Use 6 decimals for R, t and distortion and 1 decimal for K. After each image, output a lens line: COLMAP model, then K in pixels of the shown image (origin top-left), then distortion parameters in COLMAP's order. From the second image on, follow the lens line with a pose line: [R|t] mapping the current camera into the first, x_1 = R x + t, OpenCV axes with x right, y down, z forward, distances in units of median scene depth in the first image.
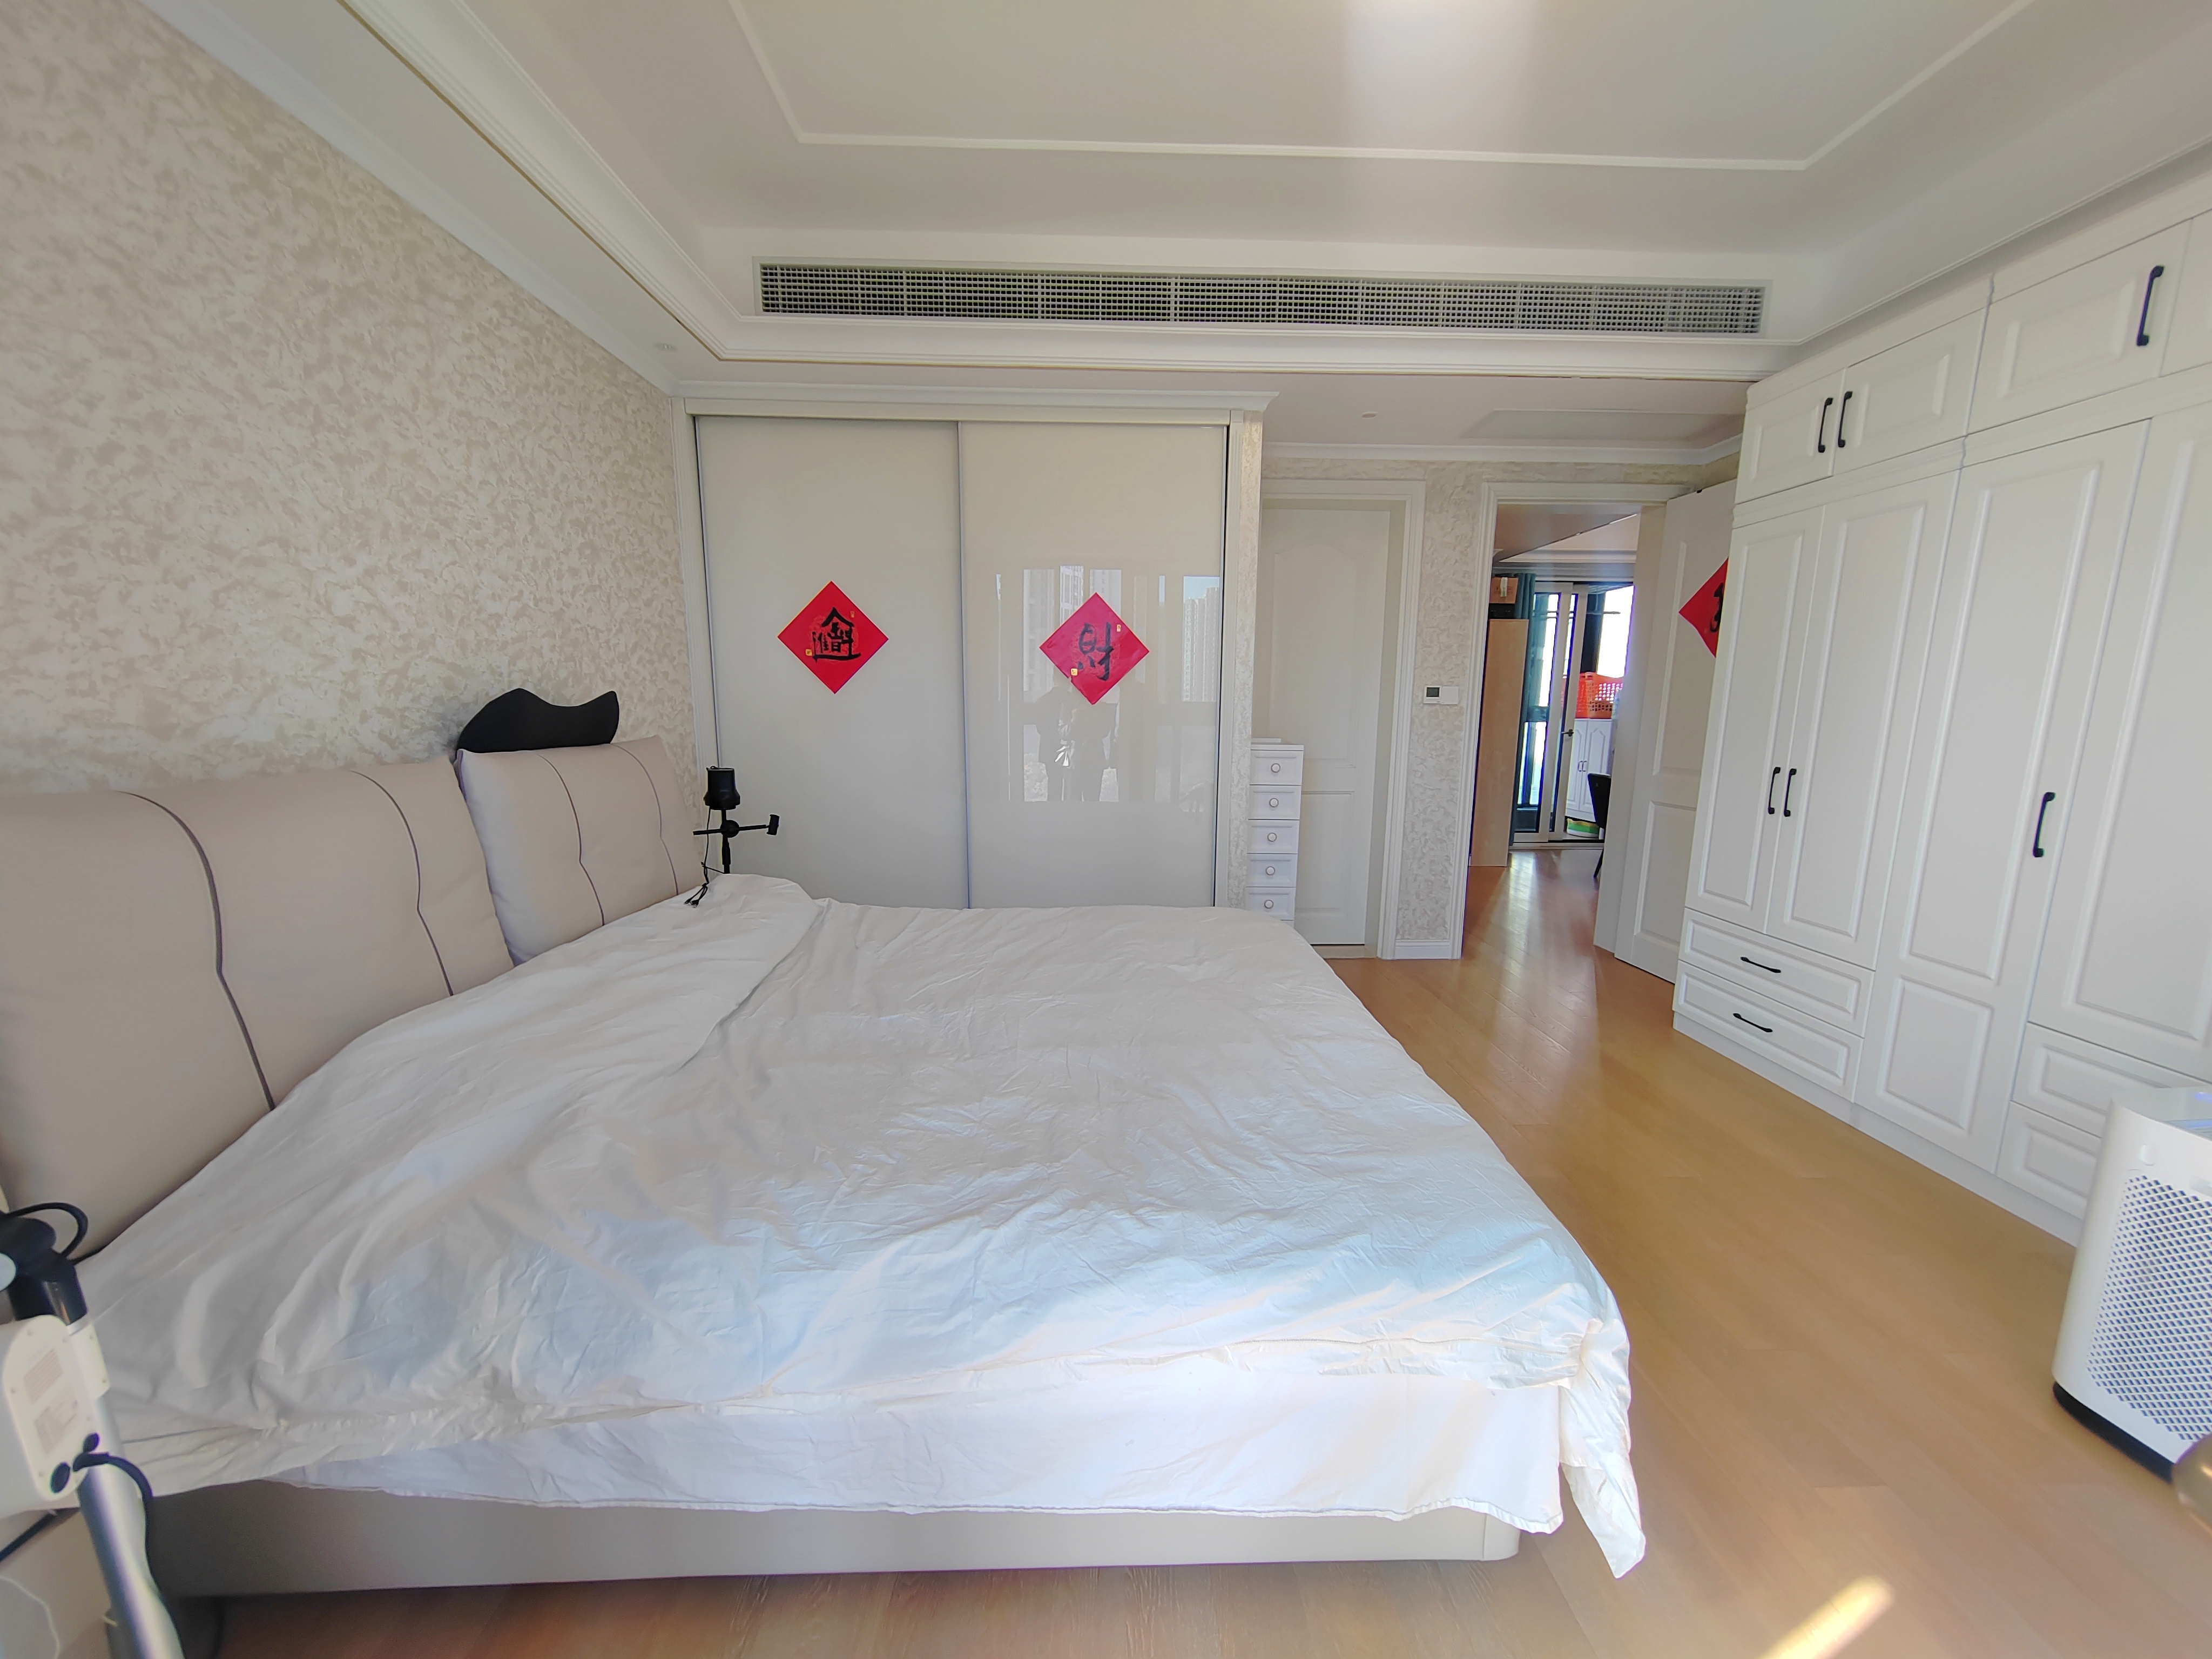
lens RADIAL K [[826.6, 0, 1099.6], [0, 826.6, 842.3], [0, 0, 1]] dist [0.006481, 0.000008]
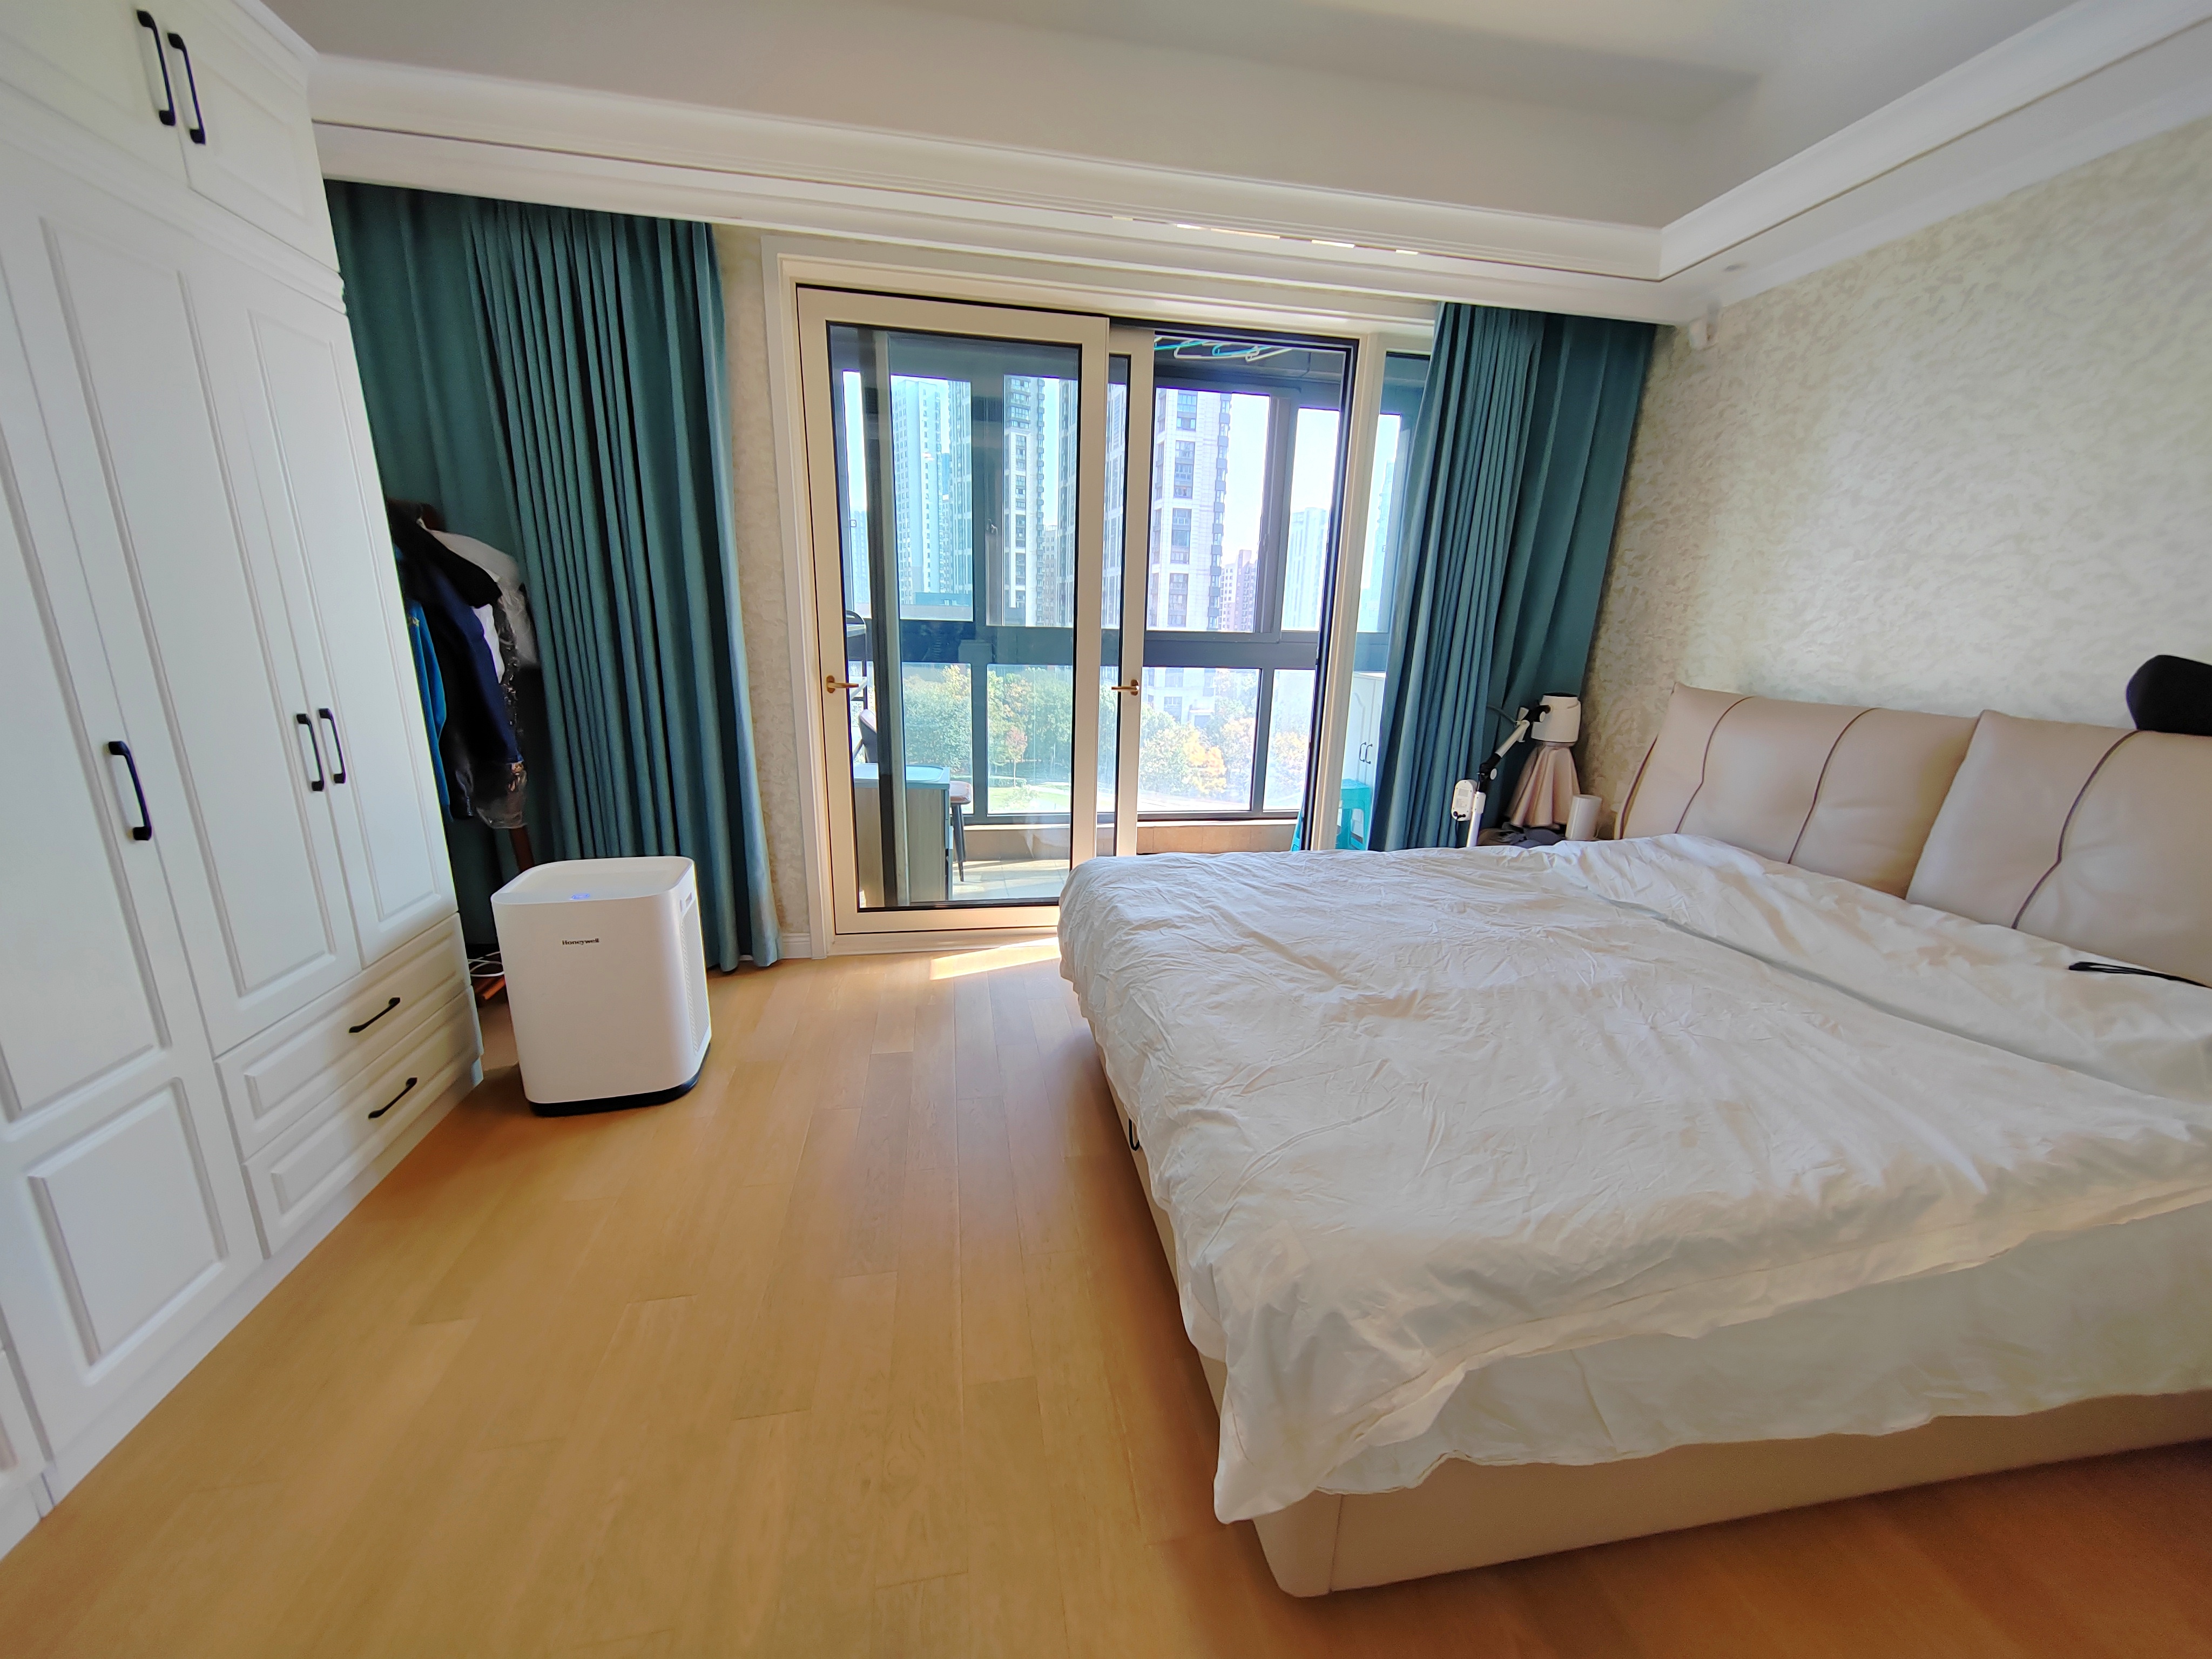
lens RADIAL K [[826.6, 0, 1126.4], [0, 826.6, 843.9], [0, 0, 1]] dist [0.006481, 0.000008]
pose [[-0.979412, 0.017483, -0.201115, 0.699494], [-0.067758, 0.909978, 0.409083, -0.406663], [0.190163, 0.414288, -0.890058, 2.319561]]
